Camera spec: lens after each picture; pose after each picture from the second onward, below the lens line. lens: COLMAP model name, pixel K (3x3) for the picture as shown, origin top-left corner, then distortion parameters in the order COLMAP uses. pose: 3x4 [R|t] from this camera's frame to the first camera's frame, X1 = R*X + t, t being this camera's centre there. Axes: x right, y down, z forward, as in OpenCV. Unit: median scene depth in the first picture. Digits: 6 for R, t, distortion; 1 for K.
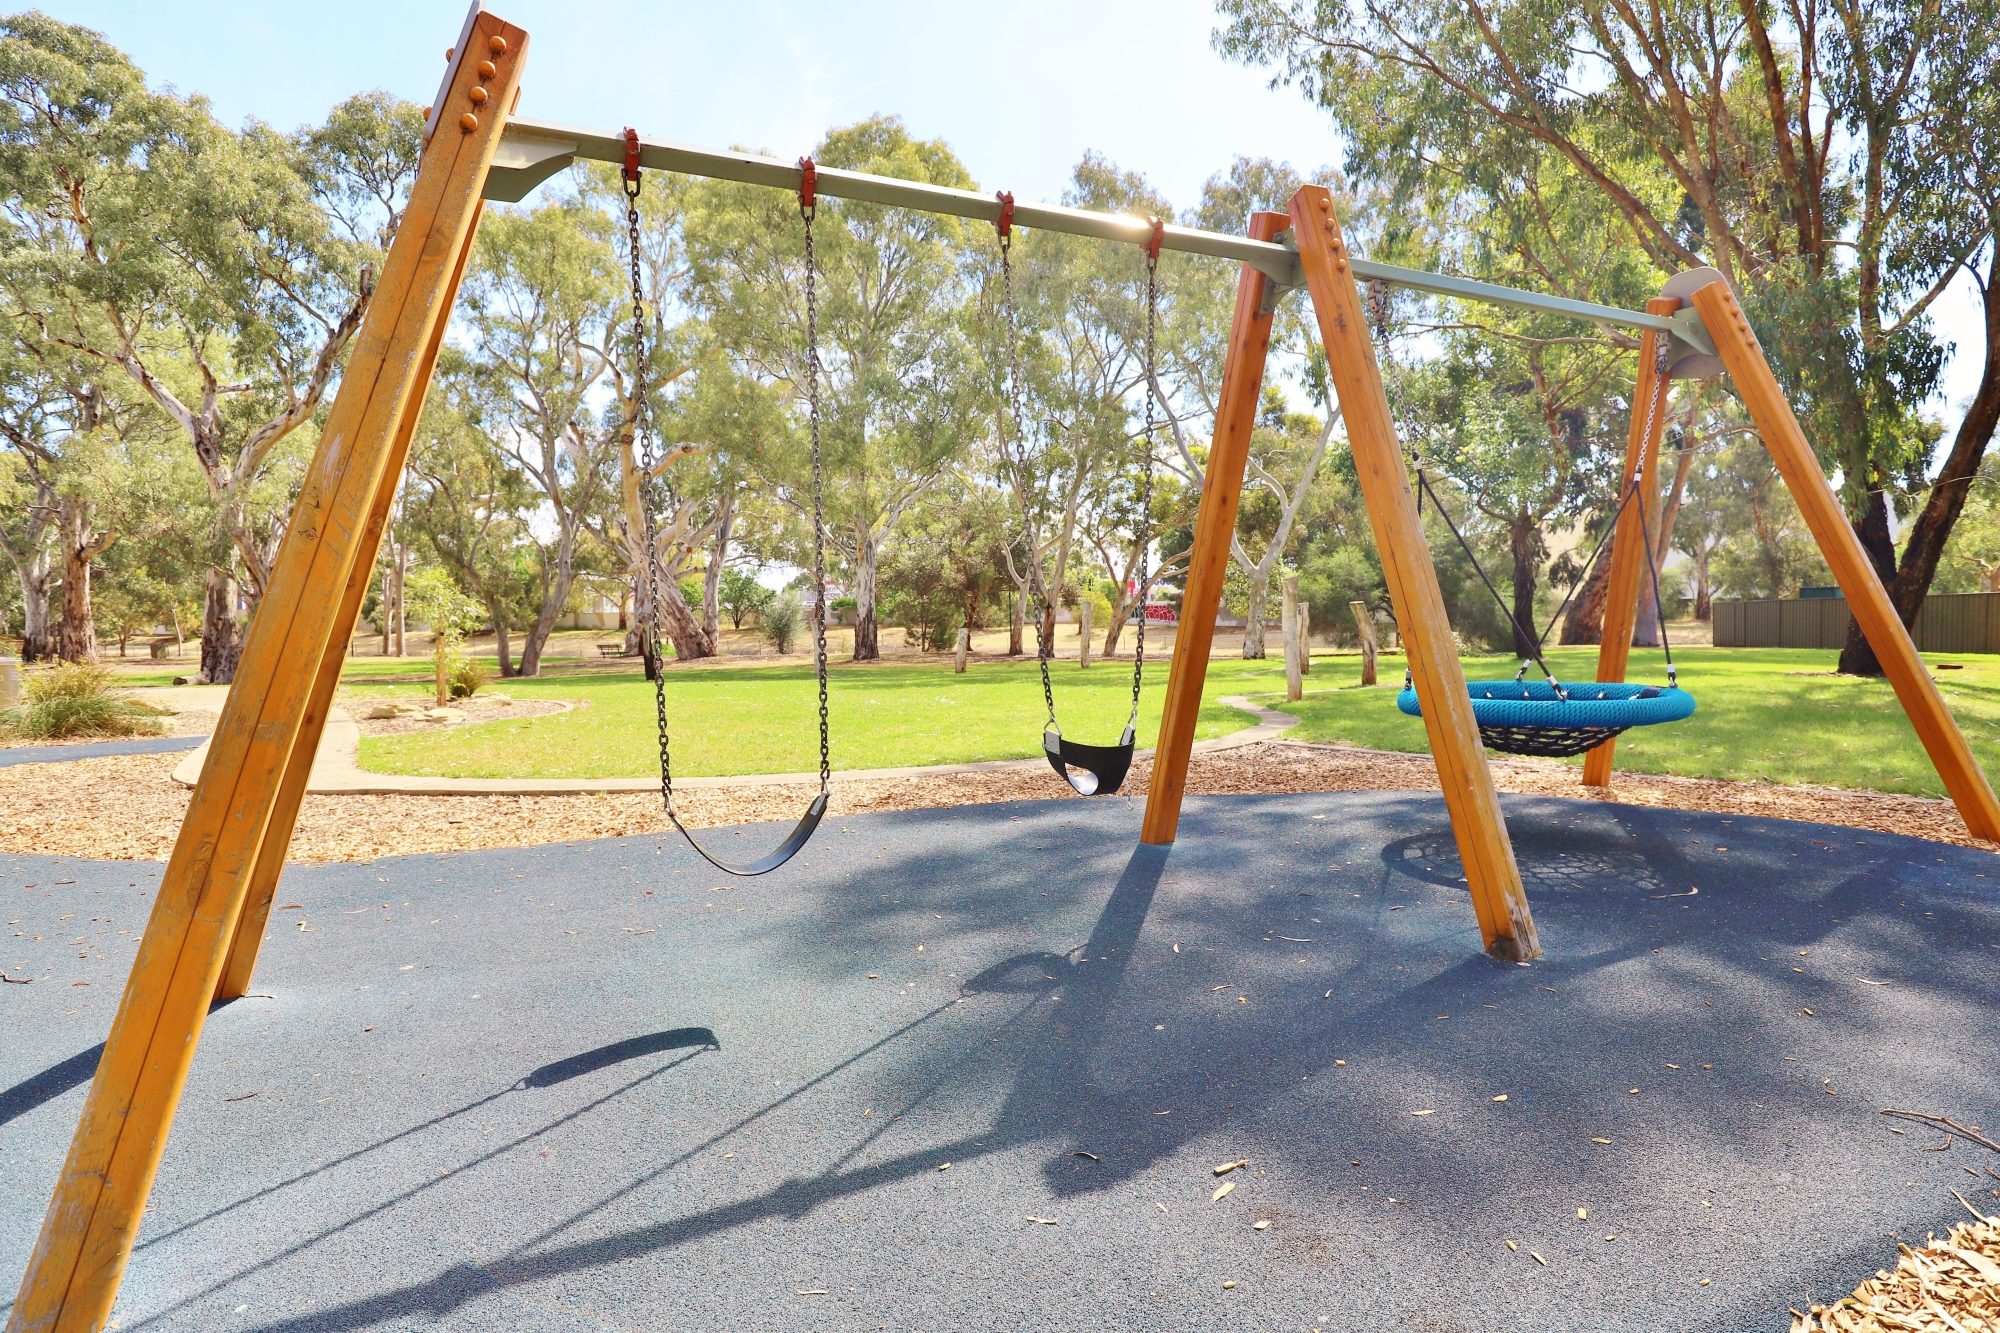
lens RADIAL K [[1032.7, 0, 1000.0], [0, 1032.7, 666.5], [0, 0, 1]] dist [-0.033748, 0.000275]
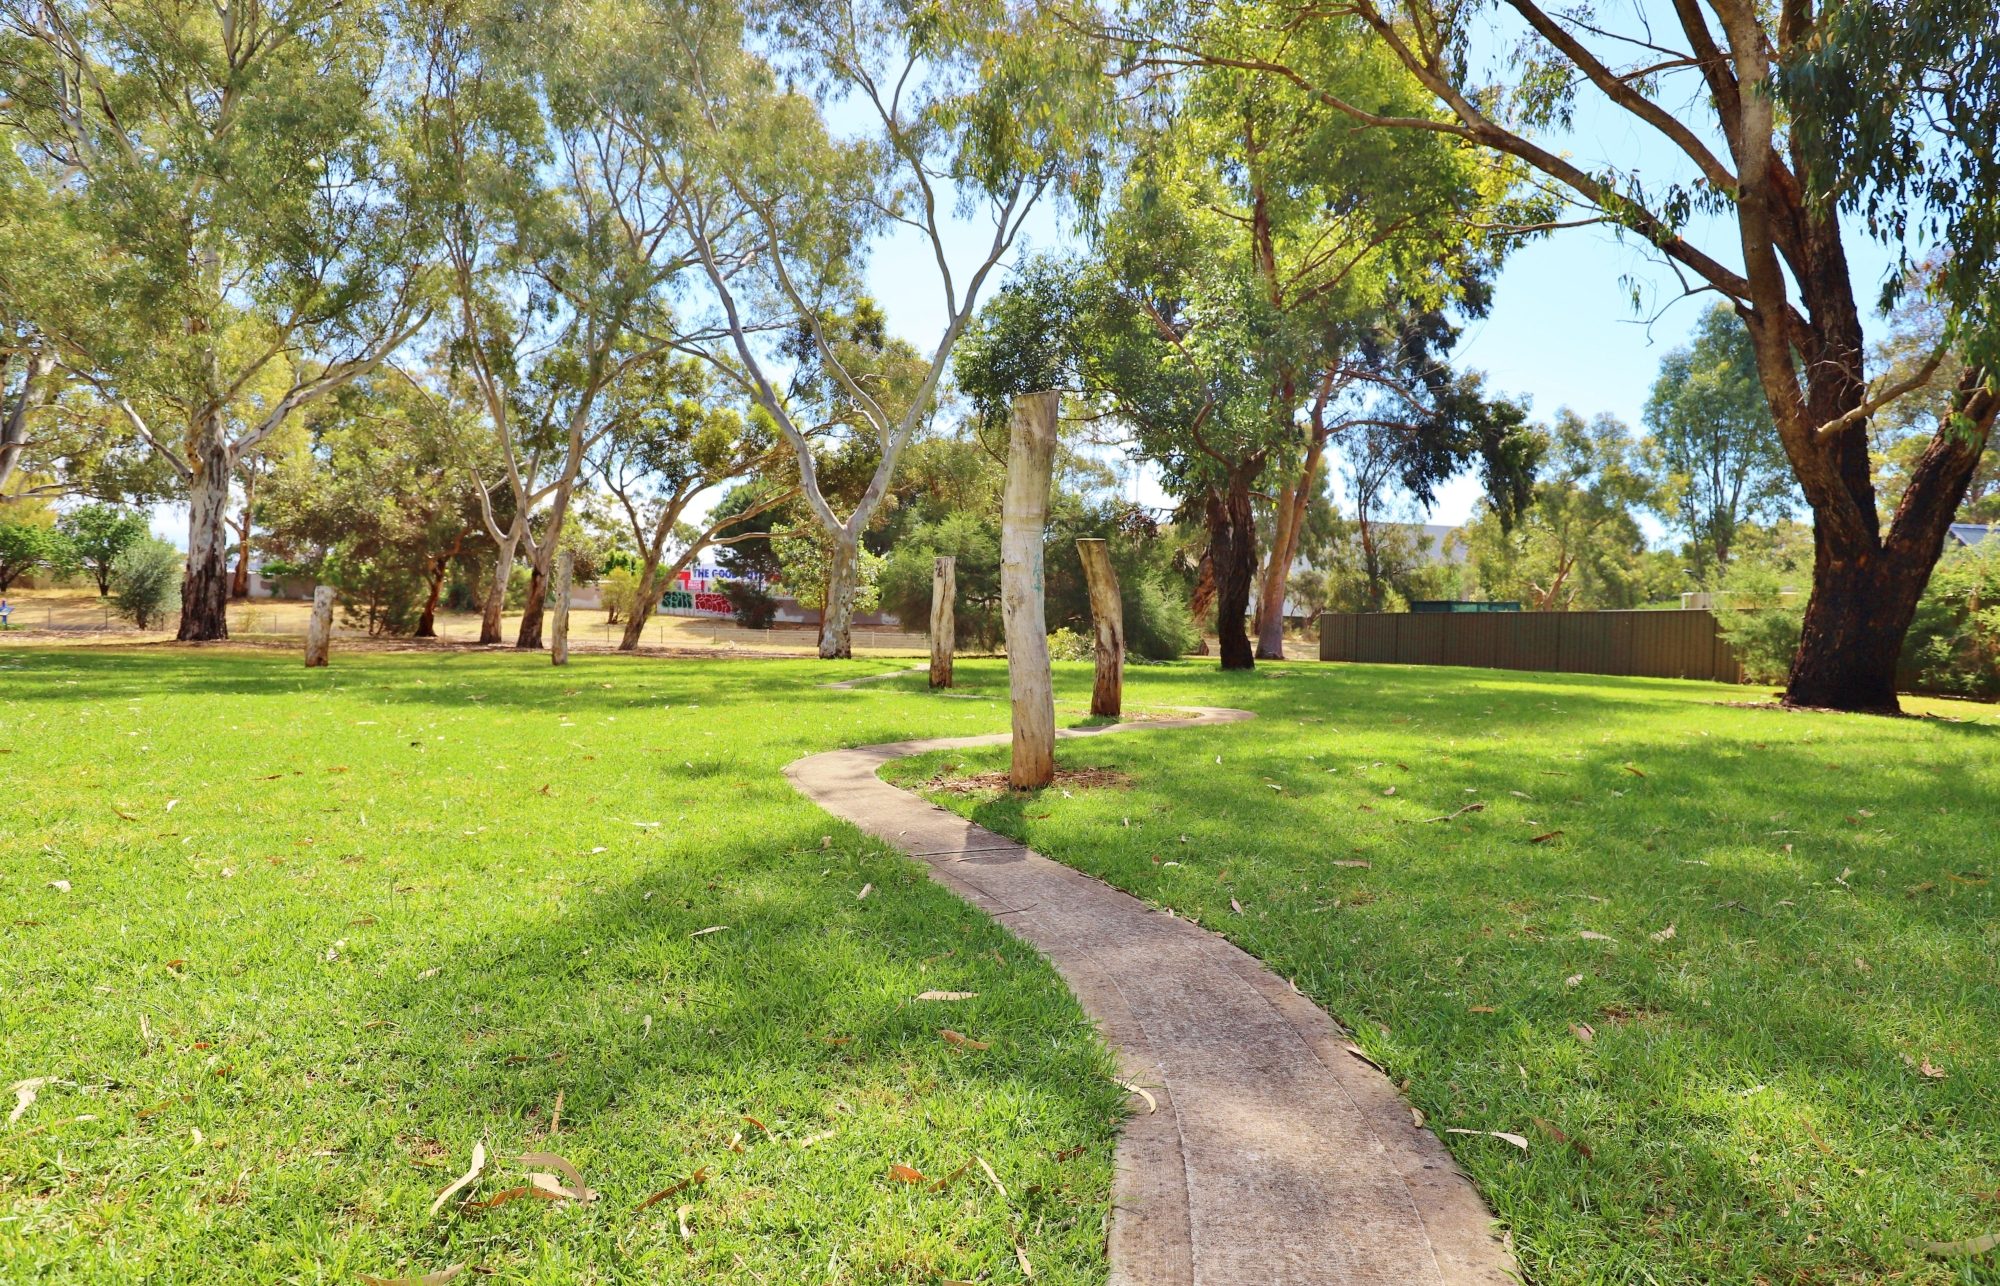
lens RADIAL K [[959.4, 0, 1000.0], [0, 959.4, 643.0], [0, 0, 1]] dist [-0.042377, -0.000128]
pose [[0.906348, 0.037347, 0.420878, 0.060243], [-0.025634, 0.999111, -0.033455, 0.000740], [-0.421753, 0.019534, 0.906500, 0.290237]]
